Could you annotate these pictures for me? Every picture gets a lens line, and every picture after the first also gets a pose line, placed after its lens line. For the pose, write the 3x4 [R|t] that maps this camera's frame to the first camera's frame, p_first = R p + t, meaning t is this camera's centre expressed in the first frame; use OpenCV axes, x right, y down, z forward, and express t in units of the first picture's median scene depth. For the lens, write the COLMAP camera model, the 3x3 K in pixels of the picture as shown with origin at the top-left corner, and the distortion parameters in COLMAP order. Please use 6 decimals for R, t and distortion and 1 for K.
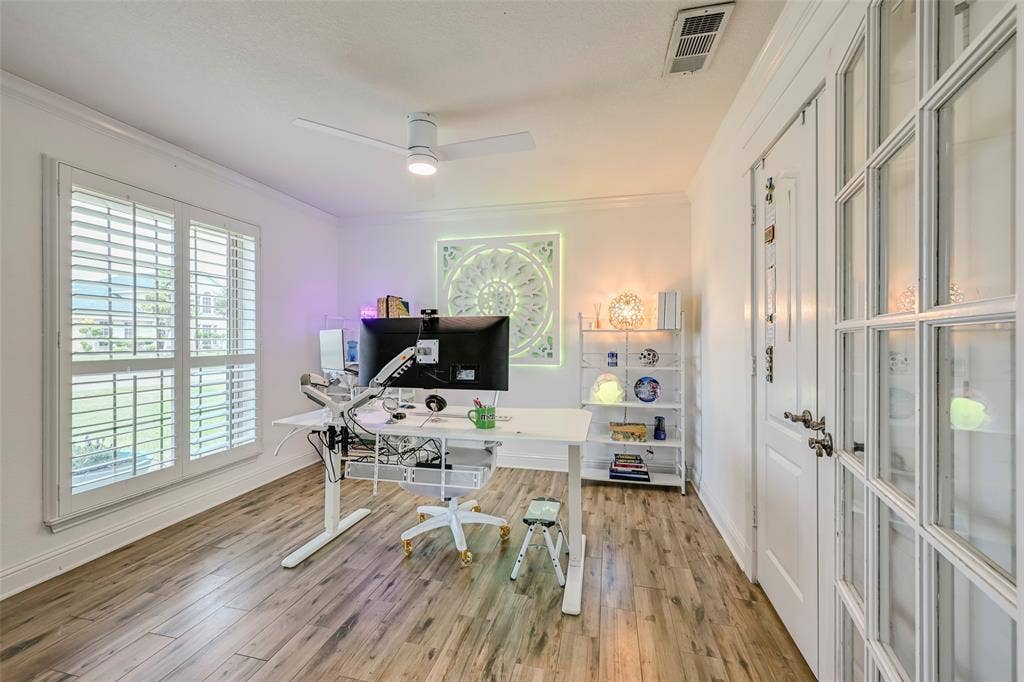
lens RADIAL K [[404.9, 0, 517.5], [0, 404.9, 338.2], [0, 0, 1]] dist [0.000069, 0.000103]
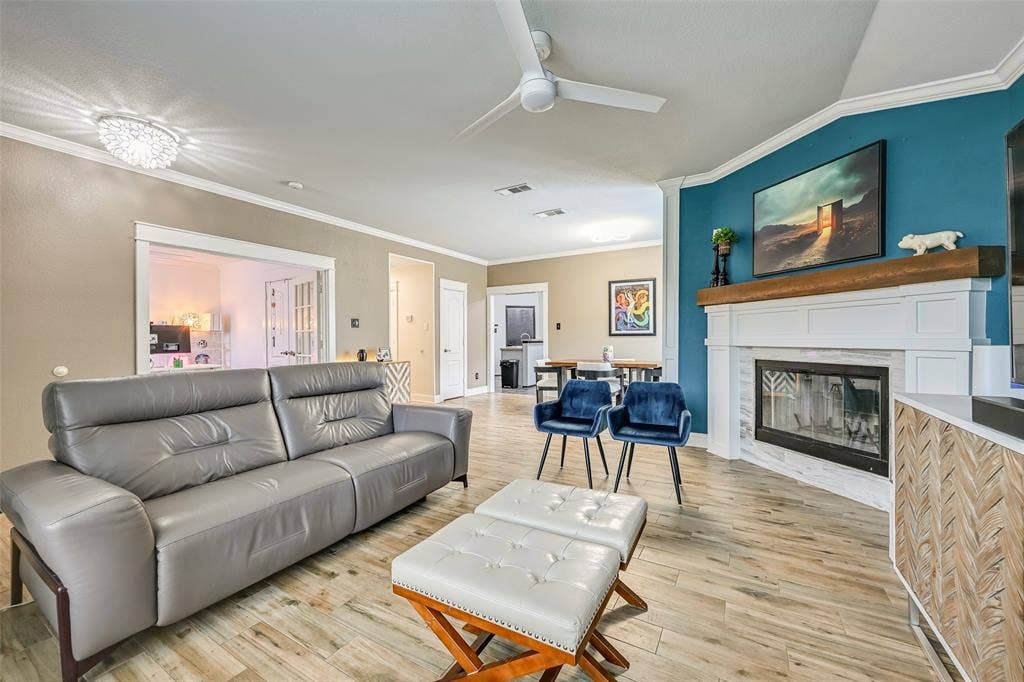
lens RADIAL K [[404.9, 0, 516.5], [0, 404.9, 339.0], [0, 0, 1]] dist [0.000069, 0.000103]
pose [[0.306181, -0.002813, 0.951969, -0.952175], [0.002498, 0.999995, 0.002152, 0.017630], [-0.951970, 0.001720, 0.306186, -0.958457]]
